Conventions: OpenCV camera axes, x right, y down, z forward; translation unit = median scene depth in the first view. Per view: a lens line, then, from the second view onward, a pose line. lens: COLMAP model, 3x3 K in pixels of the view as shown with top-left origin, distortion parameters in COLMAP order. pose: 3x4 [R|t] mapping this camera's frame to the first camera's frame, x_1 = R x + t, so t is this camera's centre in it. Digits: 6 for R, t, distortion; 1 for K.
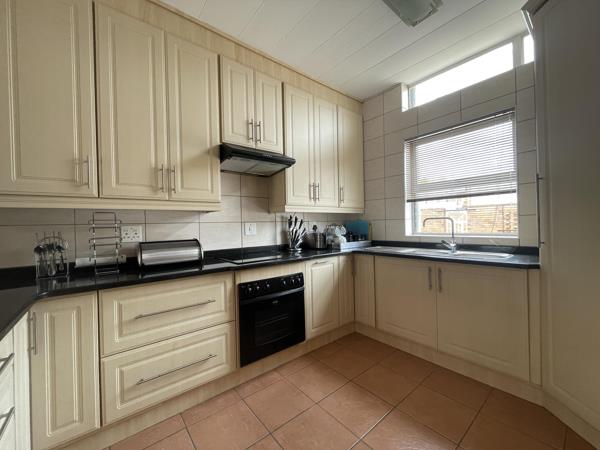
lens RADIAL K [[242.9, 0, 300.0], [0, 242.9, 225.0], [0, 0, 1]] dist [-0.001666, -0.000078]
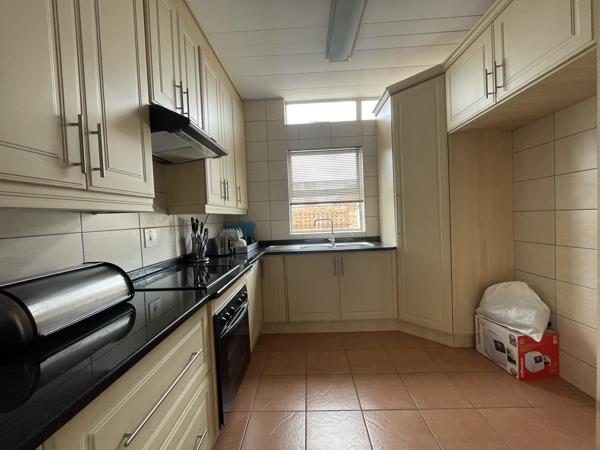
lens RADIAL K [[242.9, 0, 300.0], [0, 242.9, 225.0], [0, 0, 1]] dist [-0.001666, -0.000078]
pose [[0.657125, -0.029166, 0.753217, -0.509044], [0.029000, 0.999490, 0.013402, -0.019334], [-0.753223, 0.013037, 0.657636, 0.282233]]
